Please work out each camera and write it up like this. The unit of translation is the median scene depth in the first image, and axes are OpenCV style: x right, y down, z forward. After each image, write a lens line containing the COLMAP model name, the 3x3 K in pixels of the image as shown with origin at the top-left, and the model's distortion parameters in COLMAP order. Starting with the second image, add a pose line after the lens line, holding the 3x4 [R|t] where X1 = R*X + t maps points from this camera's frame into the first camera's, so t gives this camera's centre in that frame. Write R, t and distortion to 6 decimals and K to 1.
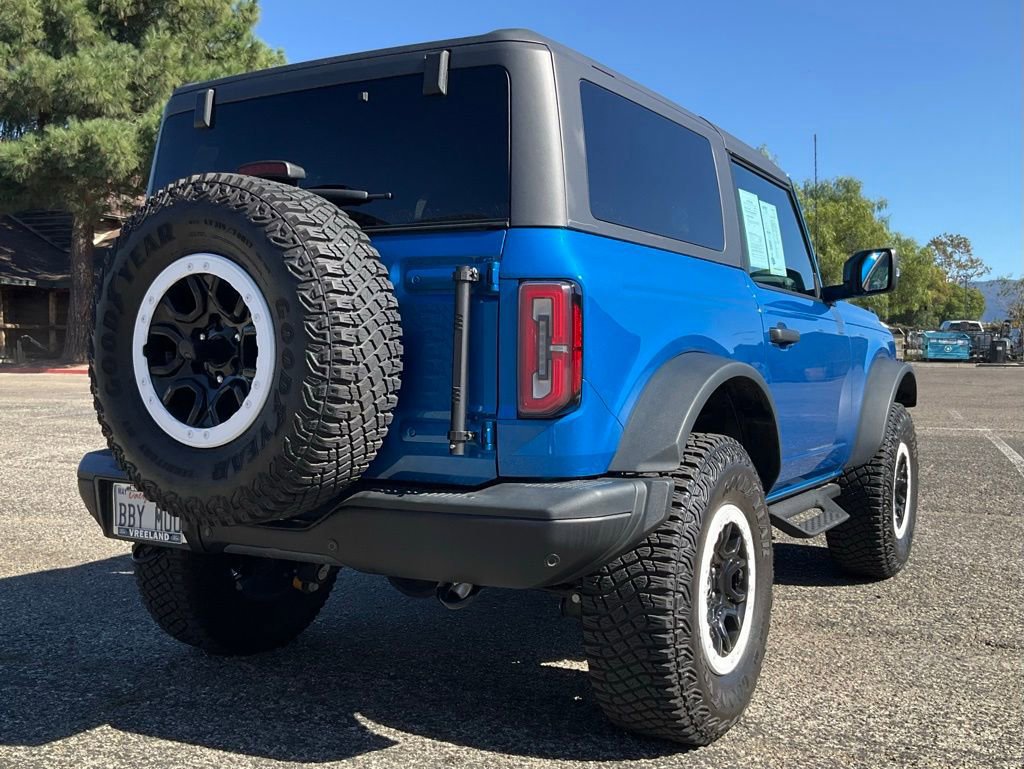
lens RADIAL K [[1001.5, 0, 490.0], [0, 1001.5, 397.2], [0, 0, 1]] dist [0.015703, 0.000000]
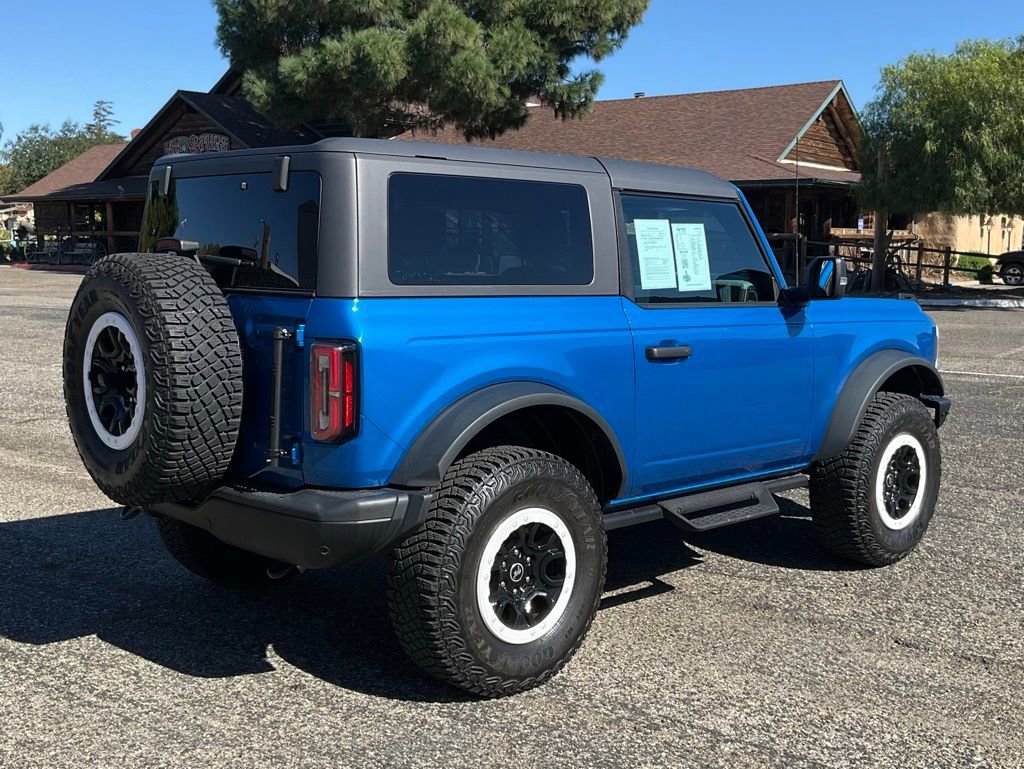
lens RADIAL K [[1058.0, 0, 482.3], [0, 1058.0, 383.8], [0, 0, 1]] dist [0.033280, 0.000000]
pose [[0.961612, 0.038620, -0.271682, 0.383208], [-0.019055, 0.997055, 0.074288, -0.101773], [0.273751, -0.066259, 0.959516, -0.179815]]
